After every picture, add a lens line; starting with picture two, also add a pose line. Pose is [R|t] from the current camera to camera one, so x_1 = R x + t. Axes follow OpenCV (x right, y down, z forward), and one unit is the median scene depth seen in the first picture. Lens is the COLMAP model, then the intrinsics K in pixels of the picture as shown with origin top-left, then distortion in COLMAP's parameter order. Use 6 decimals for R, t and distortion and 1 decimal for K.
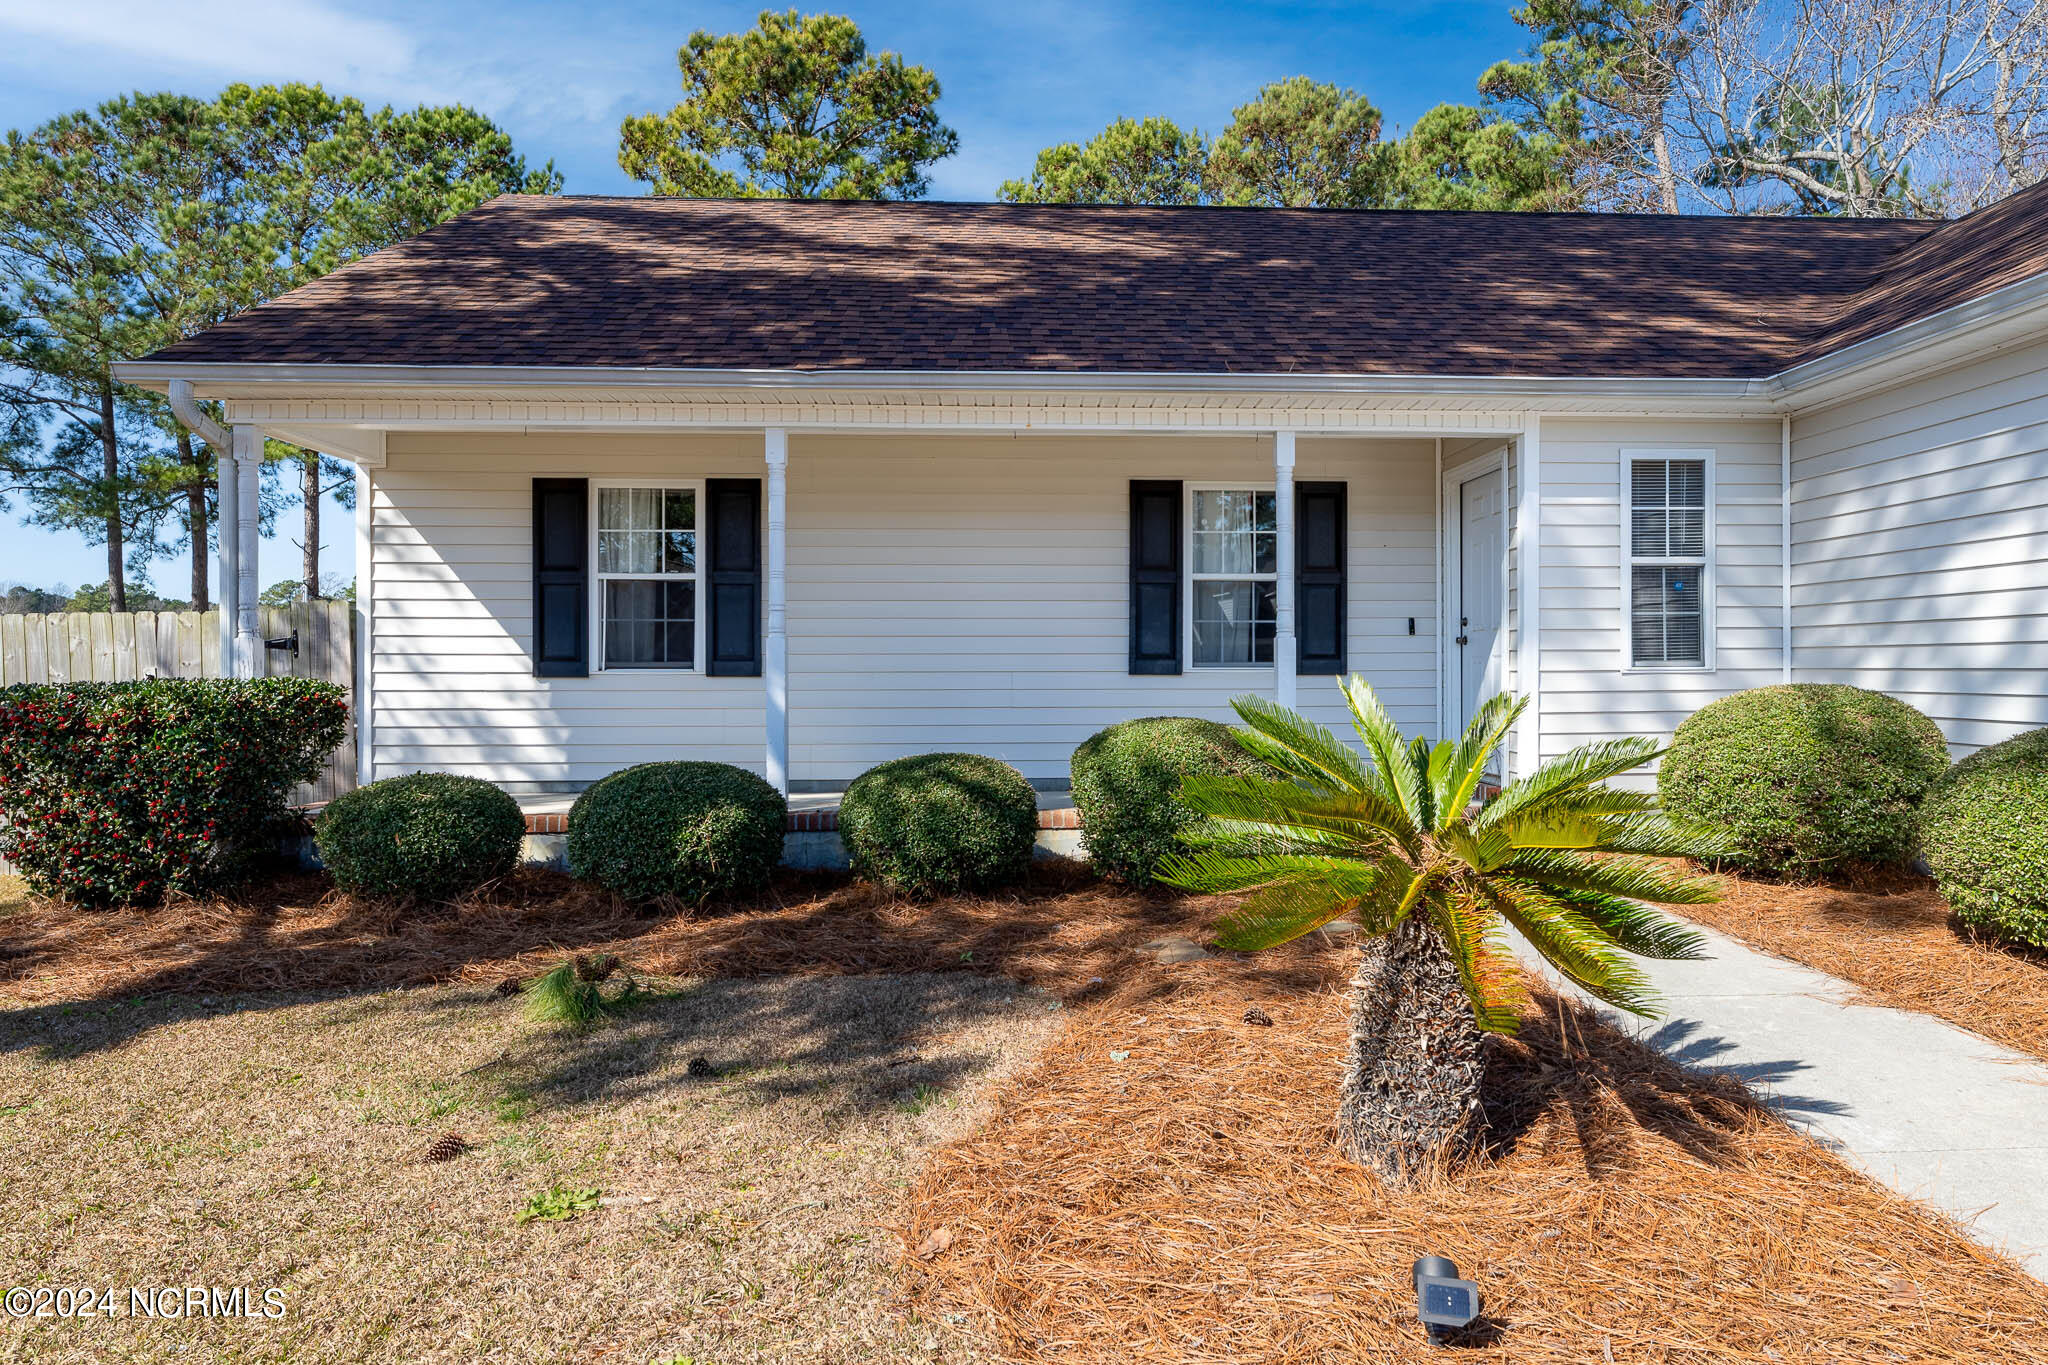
lens RADIAL K [[1274.3, 0, 1026.1], [0, 1274.3, 679.6], [0, 0, 1]] dist [-0.009604, -0.002321]
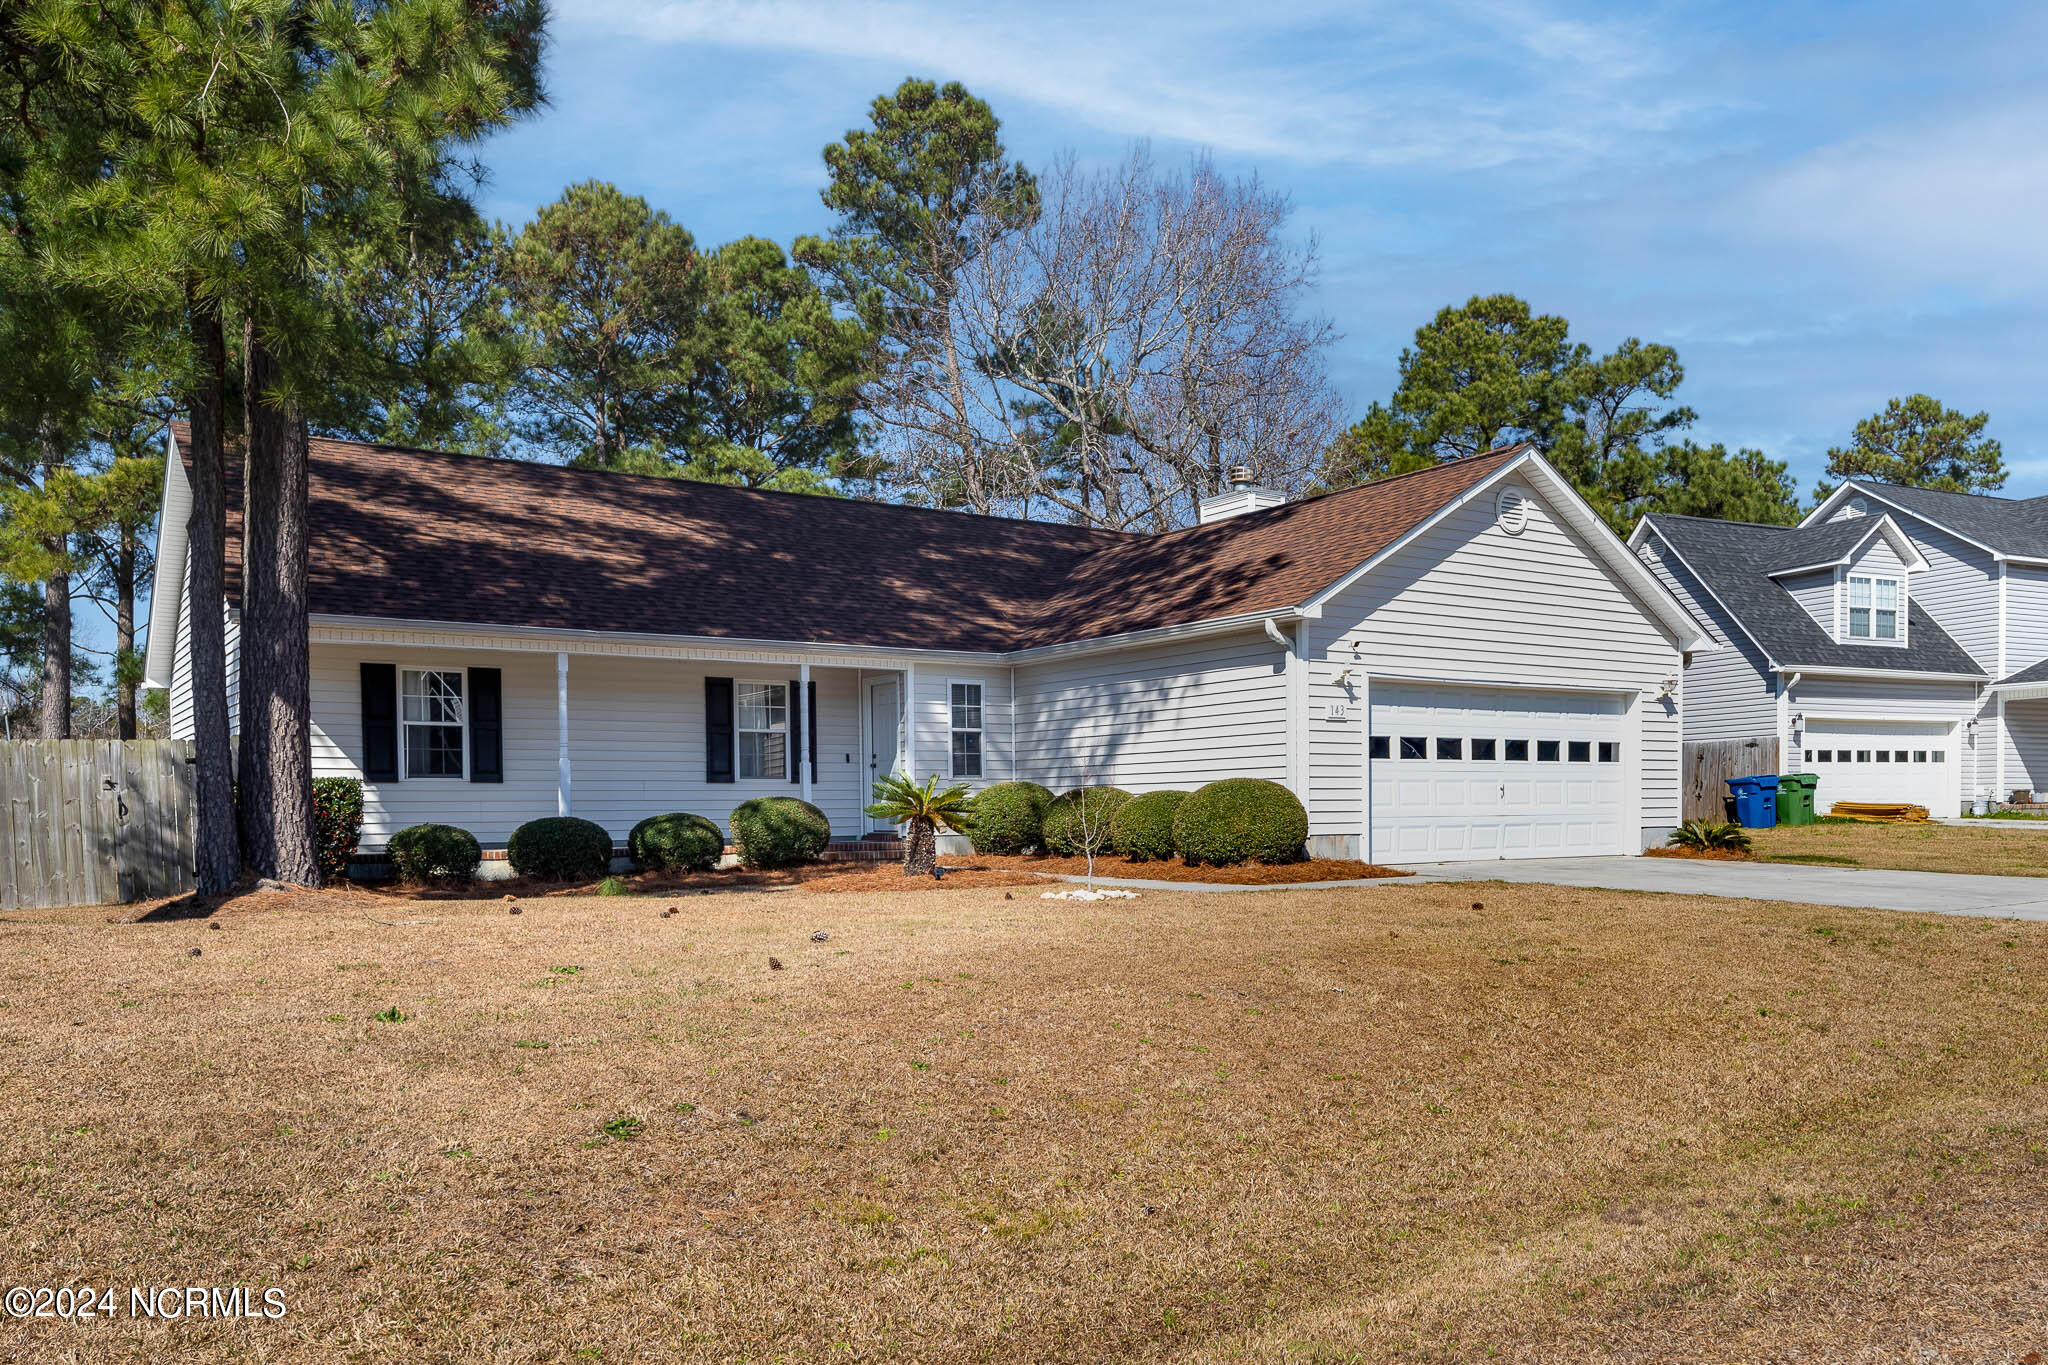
lens RADIAL K [[1428.7, 0, 1023.6], [0, 1428.7, 682.0], [0, 0, 1]] dist [0.010561, 0.001584]
pose [[0.870133, 0.037789, 0.491367, -0.555724], [0.010528, 0.995403, -0.095196, 0.054383], [-0.492705, 0.088006, 0.865735, -1.060628]]
